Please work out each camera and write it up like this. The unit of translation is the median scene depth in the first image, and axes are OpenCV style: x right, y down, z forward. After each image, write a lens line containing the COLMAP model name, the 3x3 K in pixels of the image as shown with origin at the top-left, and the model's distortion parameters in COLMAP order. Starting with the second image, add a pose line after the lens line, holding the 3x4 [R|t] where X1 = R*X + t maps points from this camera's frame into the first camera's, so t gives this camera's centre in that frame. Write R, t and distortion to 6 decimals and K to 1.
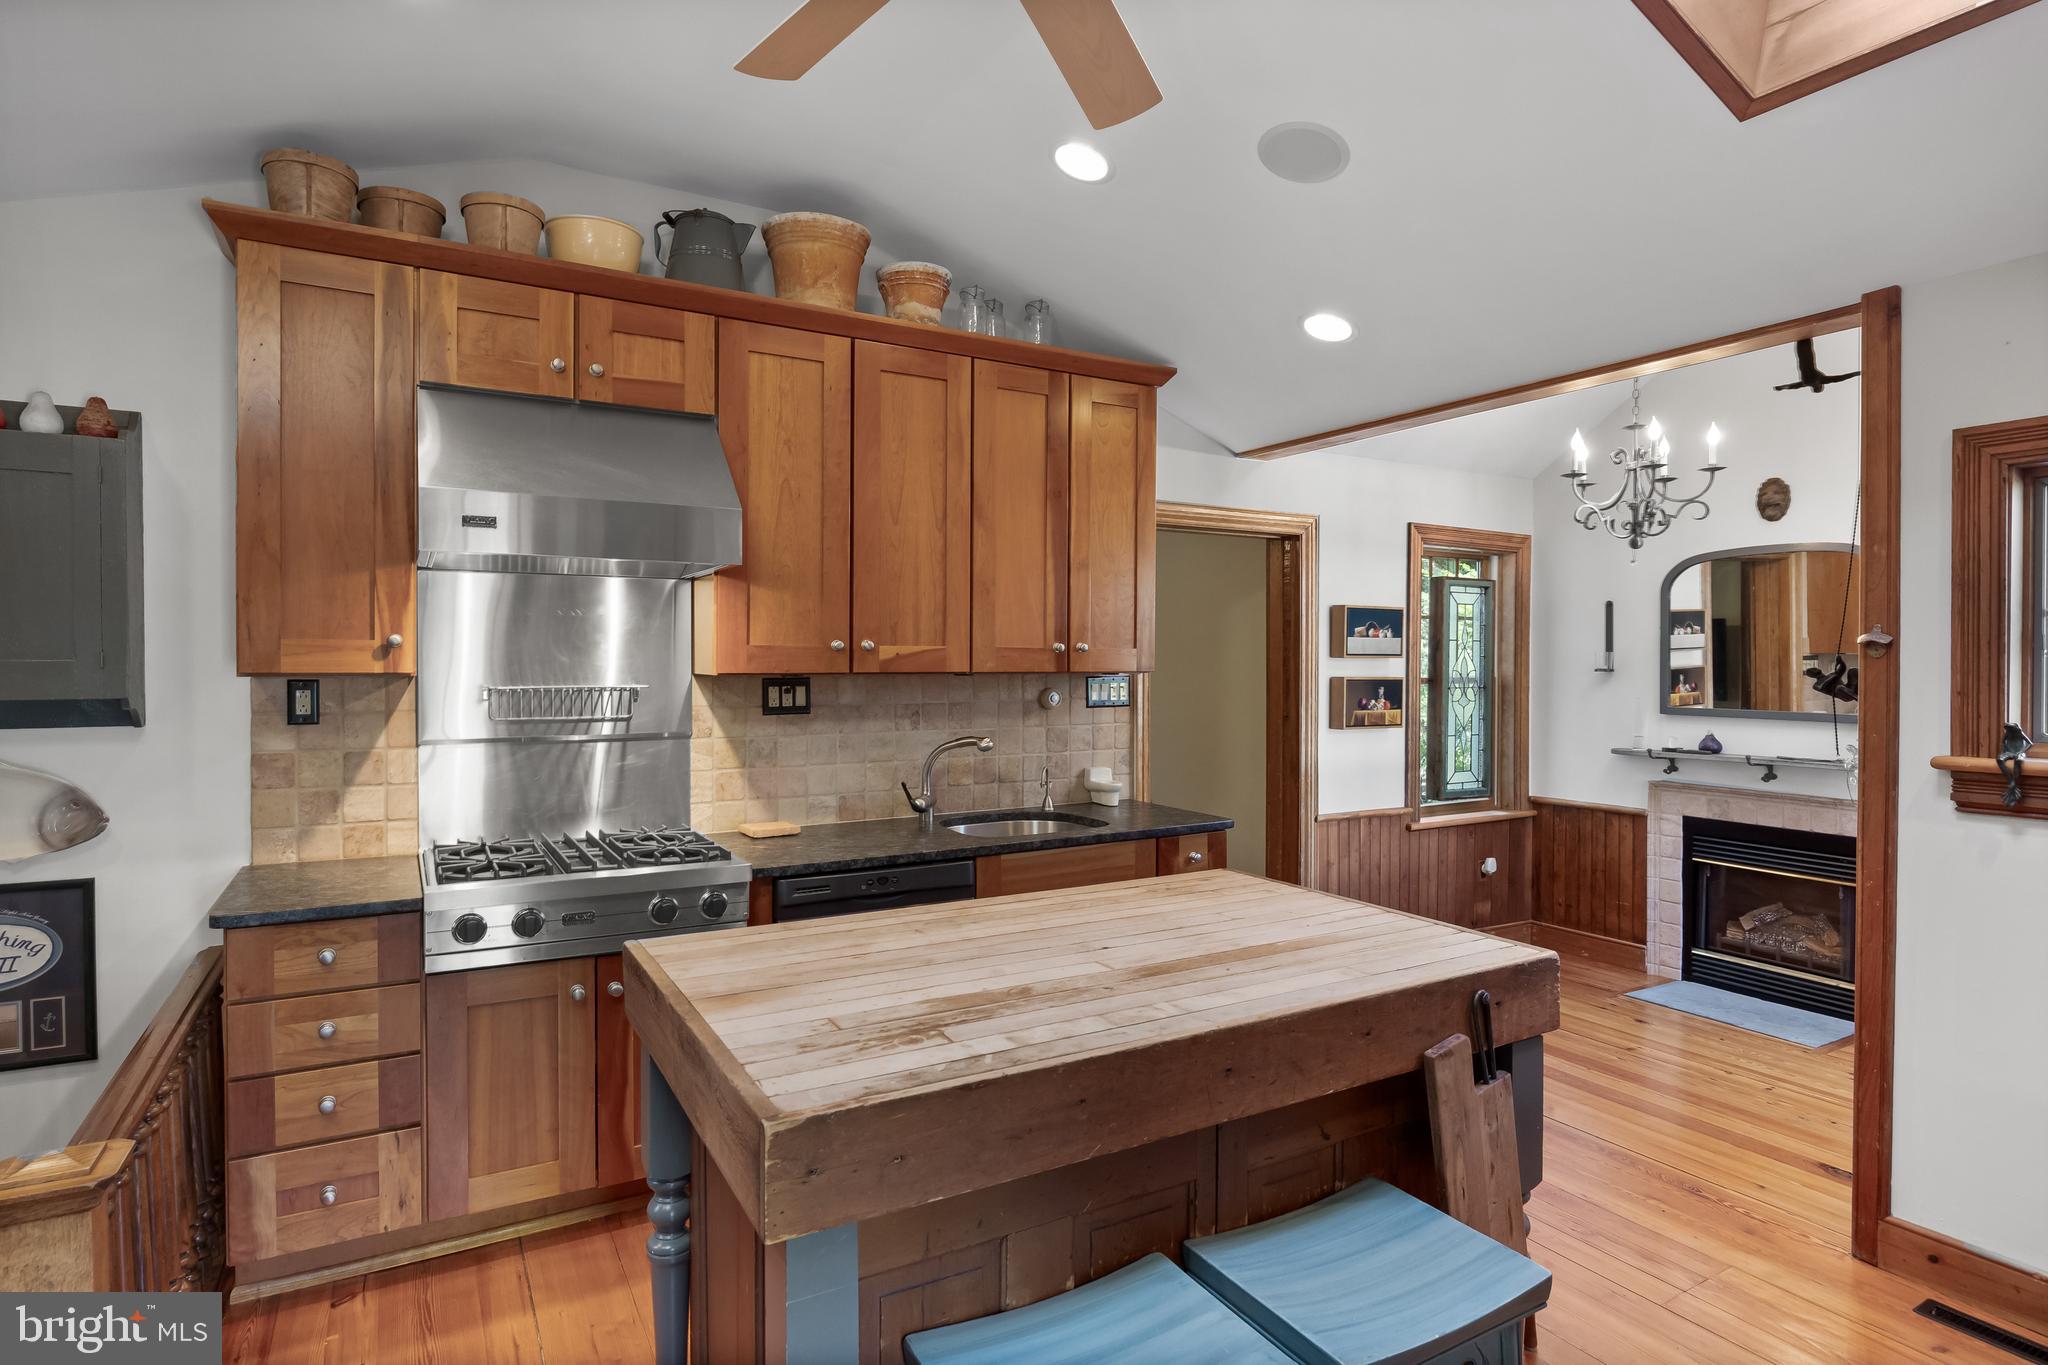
lens RADIAL K [[1091.9, 0, 1024.9], [0, 1091.9, 675.5], [0, 0, 1]] dist [0.003626, 0.000060]
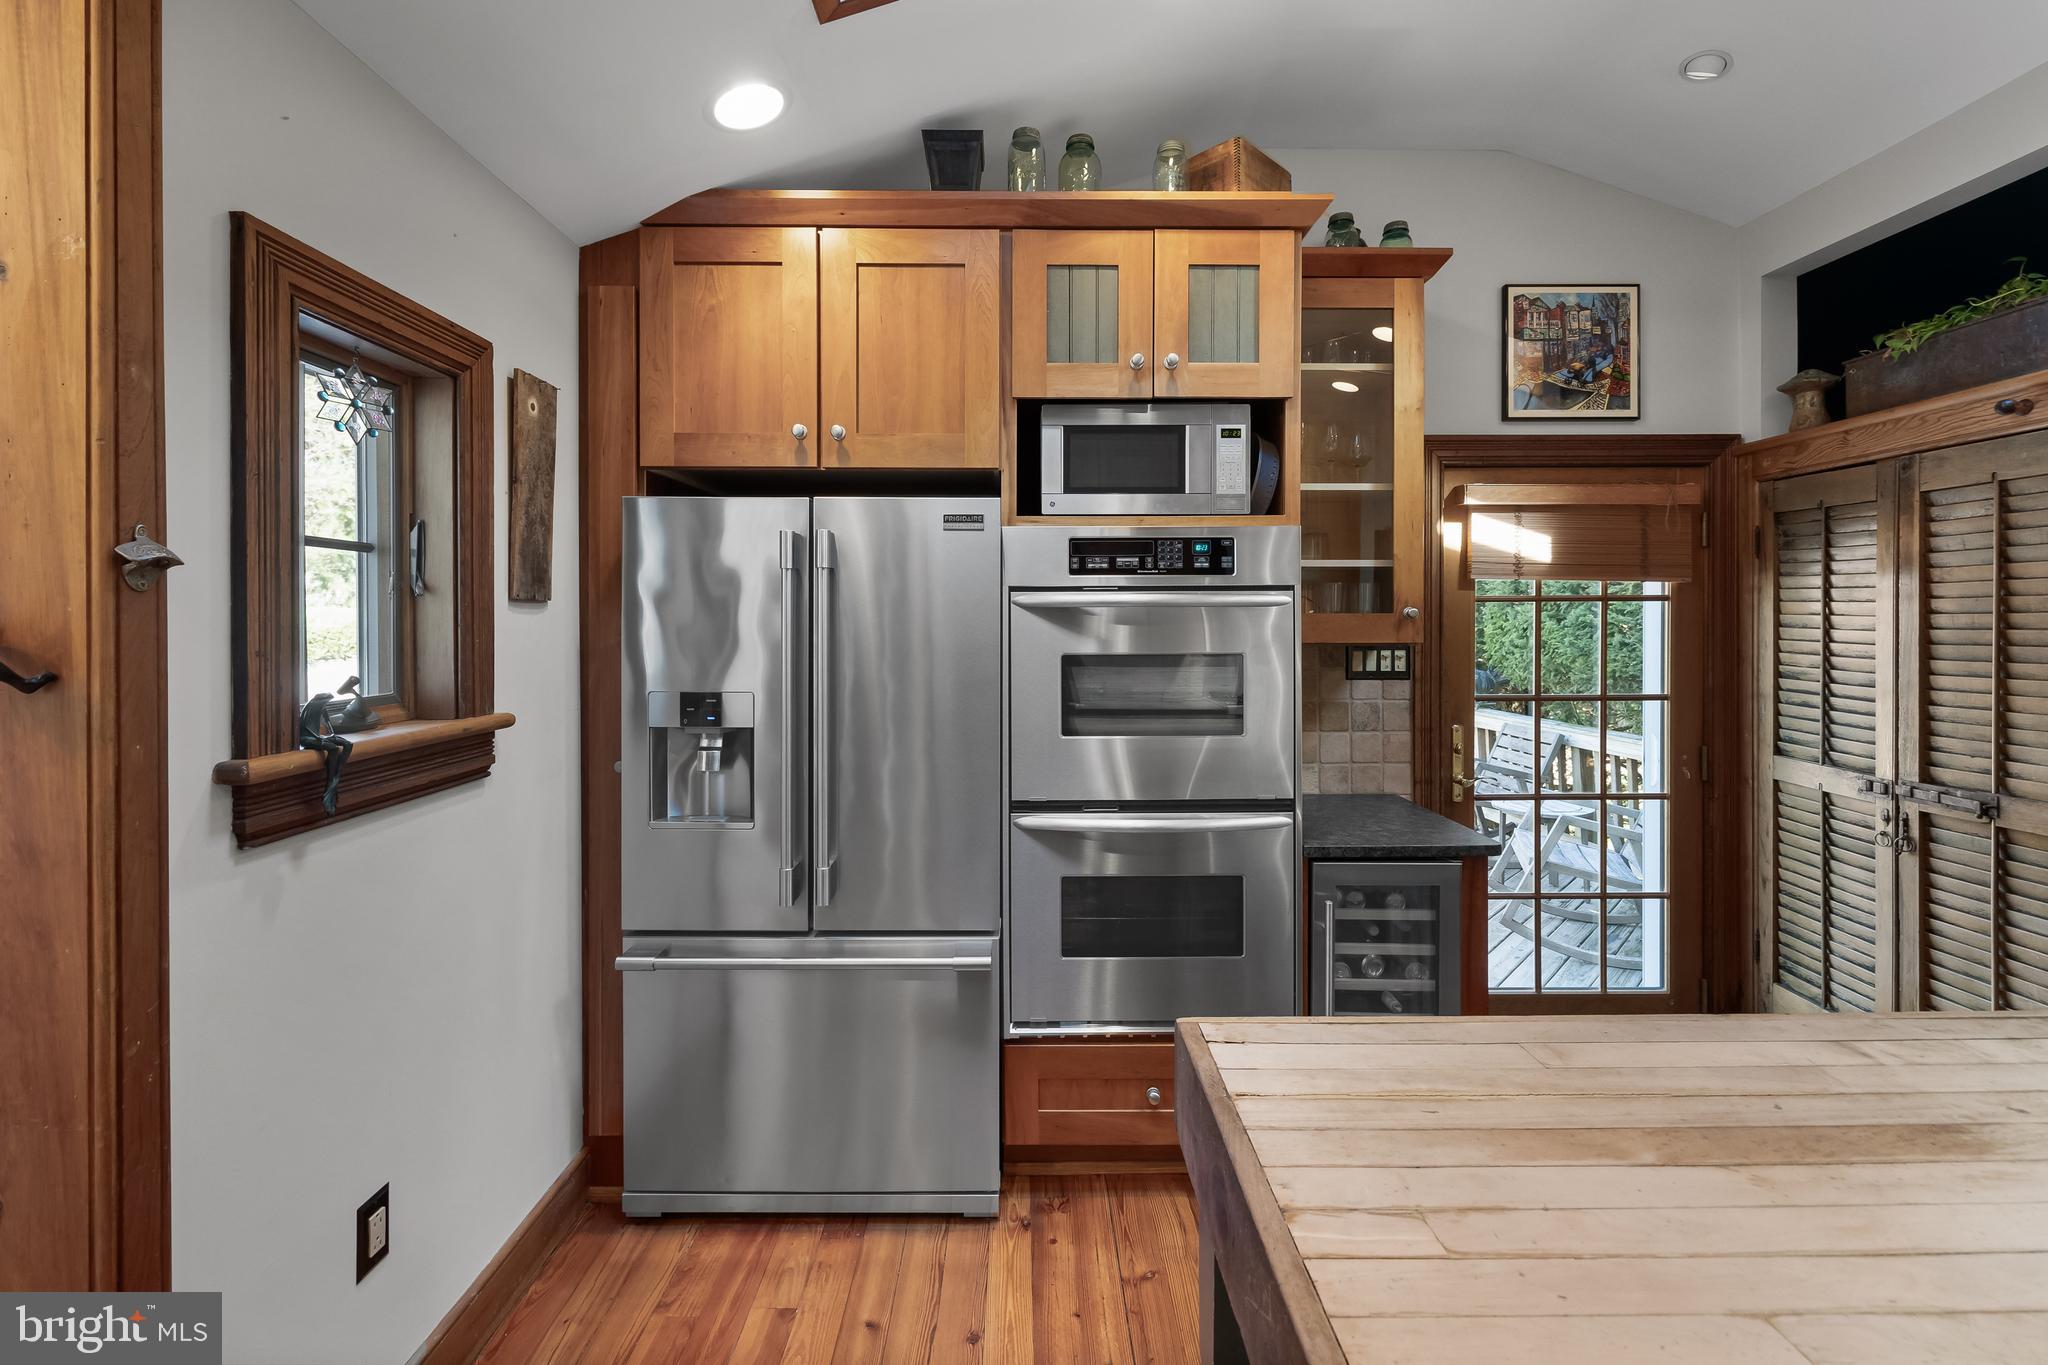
lens RADIAL K [[916.8, 0, 1025.7], [0, 916.8, 663.4], [0, 0, 1]] dist [-0.000054, 0.000253]
pose [[-0.875429, -0.008645, 0.483270, 0.300107], [0.001093, 0.999802, 0.019866, 0.014842], [-0.483346, 0.017919, -0.875246, 1.605207]]
